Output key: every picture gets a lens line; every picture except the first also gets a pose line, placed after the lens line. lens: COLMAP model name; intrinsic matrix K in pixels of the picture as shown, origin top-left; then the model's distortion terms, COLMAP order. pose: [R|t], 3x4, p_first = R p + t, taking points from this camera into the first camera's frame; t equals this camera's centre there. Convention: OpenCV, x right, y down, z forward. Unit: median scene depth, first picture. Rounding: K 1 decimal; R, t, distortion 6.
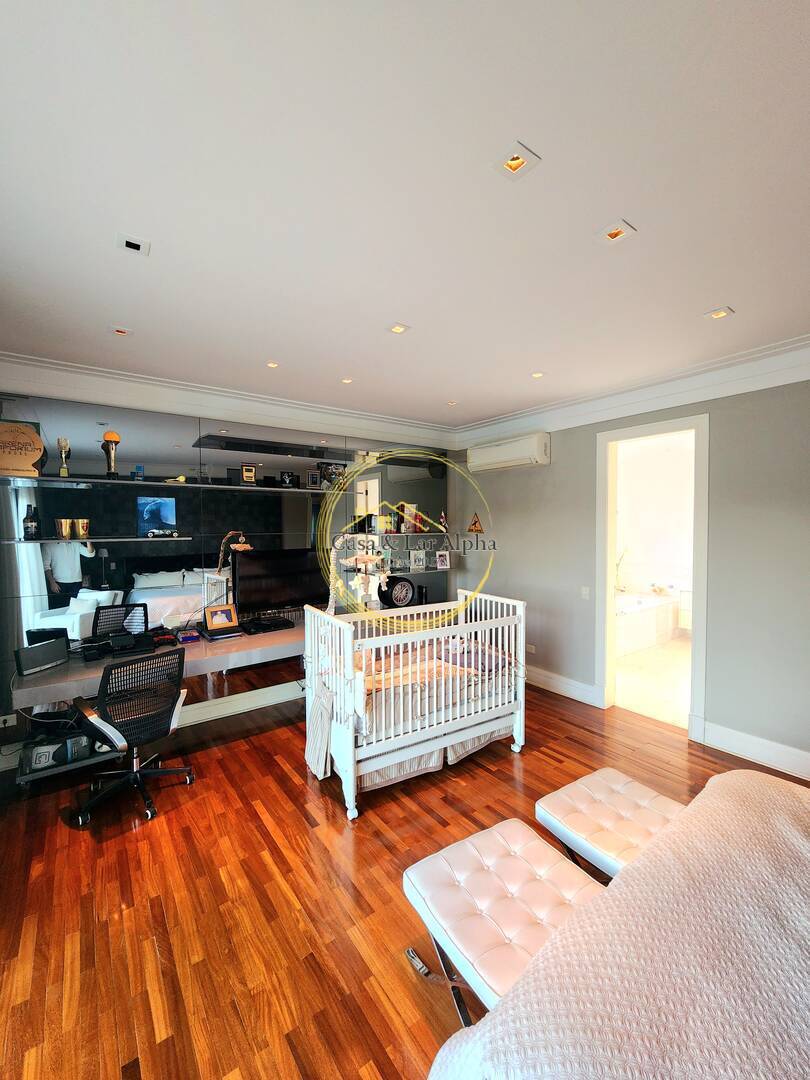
lens RADIAL K [[441.9, 0, 404.2], [0, 441.9, 540.5], [0, 0, 1]] dist [-0.002886, -0.000172]
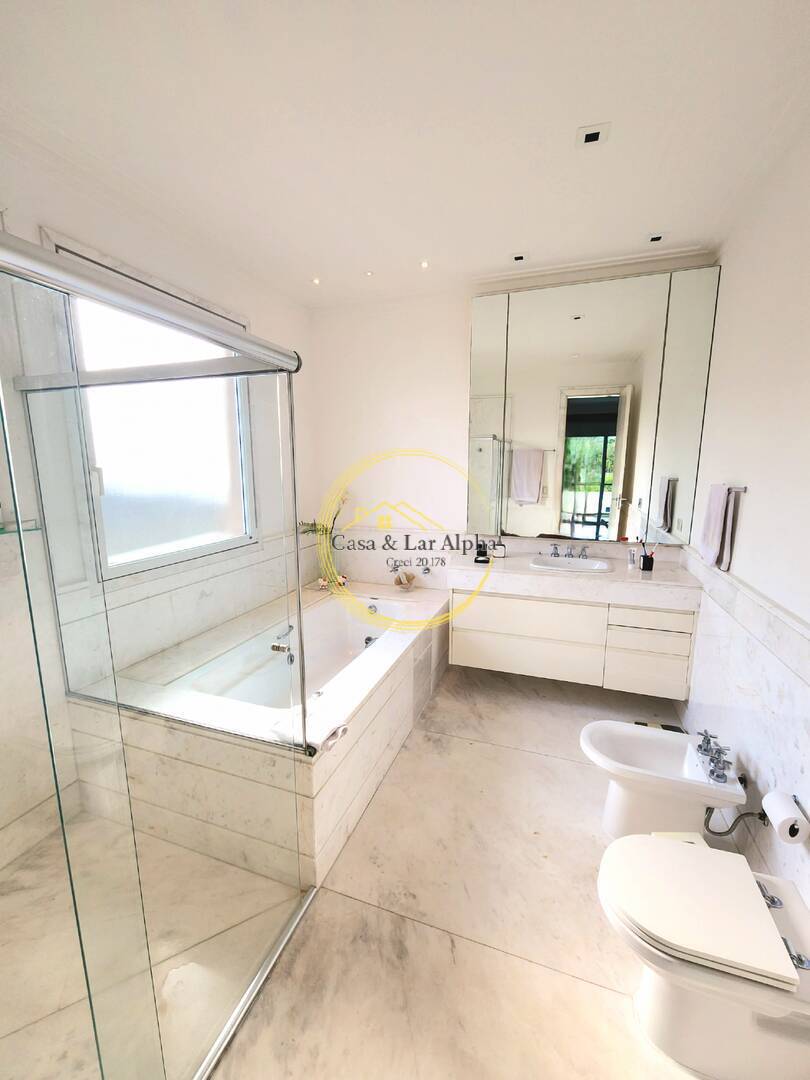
lens RADIAL K [[441.9, 0, 407.7], [0, 441.9, 540.0], [0, 0, 1]] dist [-0.002886, -0.000172]
pose [[0.827837, -0.089029, 0.553859, 0.394266], [0.009457, 0.989401, 0.144903, -0.004664], [-0.560889, -0.114718, 0.819905, 0.766841]]
